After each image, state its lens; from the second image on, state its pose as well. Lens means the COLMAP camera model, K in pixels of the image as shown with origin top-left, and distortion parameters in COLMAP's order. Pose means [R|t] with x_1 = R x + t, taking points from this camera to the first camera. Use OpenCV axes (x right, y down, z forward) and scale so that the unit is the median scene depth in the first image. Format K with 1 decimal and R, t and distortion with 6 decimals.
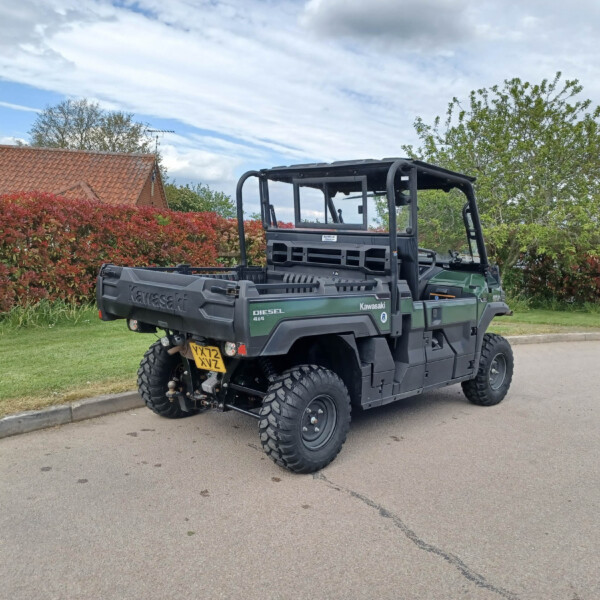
lens RADIAL K [[590.7, 0, 290.8], [0, 590.7, 299.6], [0, 0, 1]] dist [0.102960, -0.148592]
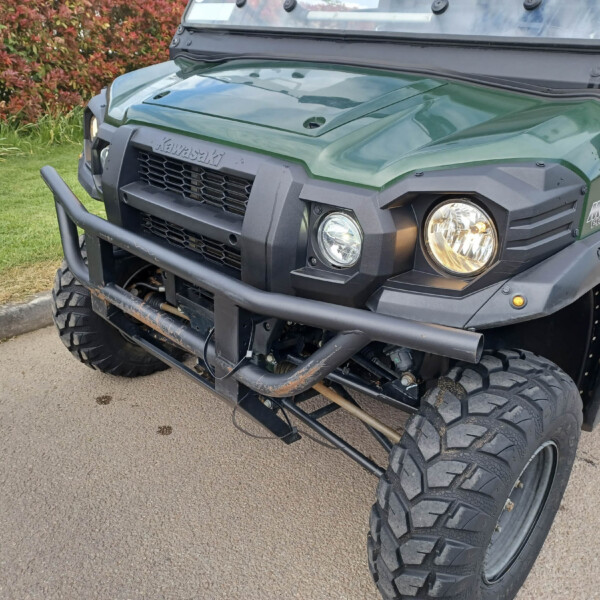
lens RADIAL K [[584.7, 0, 291.1], [0, 584.7, 301.0], [0, 0, 1]] dist [0.010259, 0.021552]
pose [[0.997898, 0.035291, -0.054353, -0.073101], [-0.016645, 0.950152, 0.311343, -0.003305], [0.062631, -0.309784, 0.948742, 0.185891]]
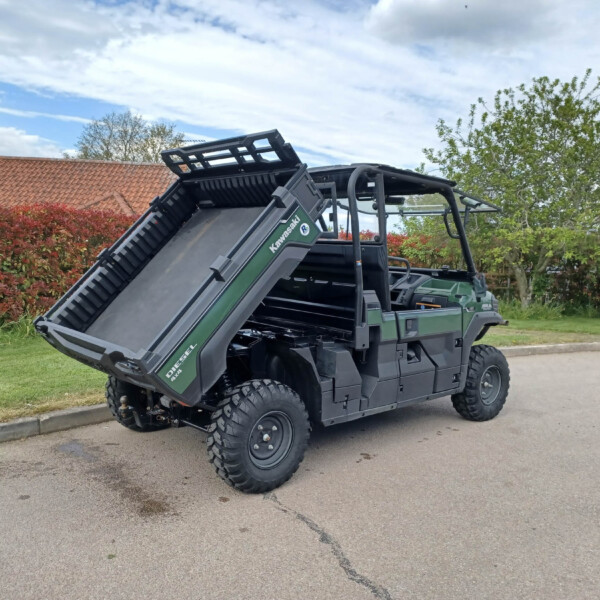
lens RADIAL K [[590.7, 0, 290.8], [0, 590.7, 299.6], [0, 0, 1]] dist [0.102960, -0.148592]
pose [[0.997061, -0.004366, -0.076491, 0.063669], [0.003598, 0.999942, -0.010171, -0.004188], [0.076530, 0.009866, 0.997018, 0.017314]]
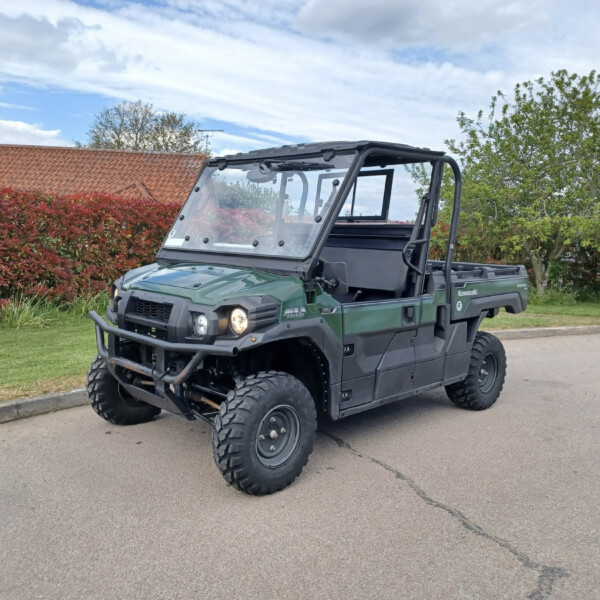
lens RADIAL K [[590.7, 0, 290.8], [0, 590.7, 299.6], [0, 0, 1]] dist [0.102960, -0.148592]
pose [[0.996505, 0.000884, -0.083529, 0.016434], [-0.000217, 0.999968, 0.007993, 0.005786], [0.083534, -0.007947, 0.996473, -0.048260]]
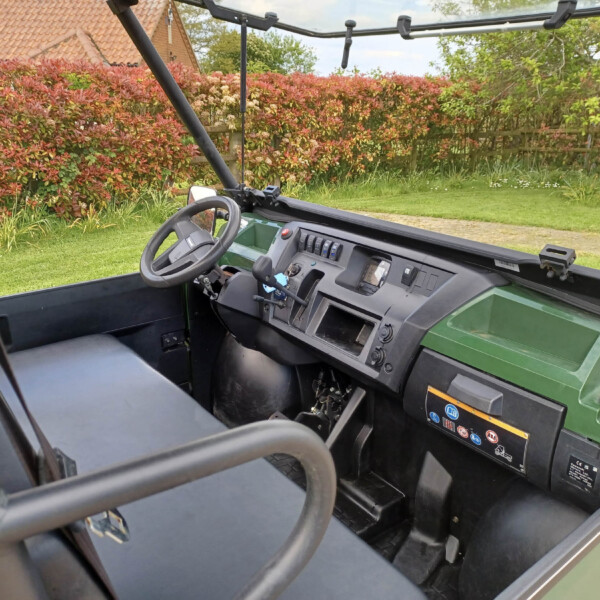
lens RADIAL K [[584.7, 0, 291.1], [0, 584.7, 301.0], [0, 0, 1]] dist [0.010259, 0.021552]
pose [[0.988689, 0.012609, -0.149446, 0.129610], [0.024202, 0.969988, 0.241946, -0.064603], [0.148012, -0.242827, 0.958711, 0.458845]]
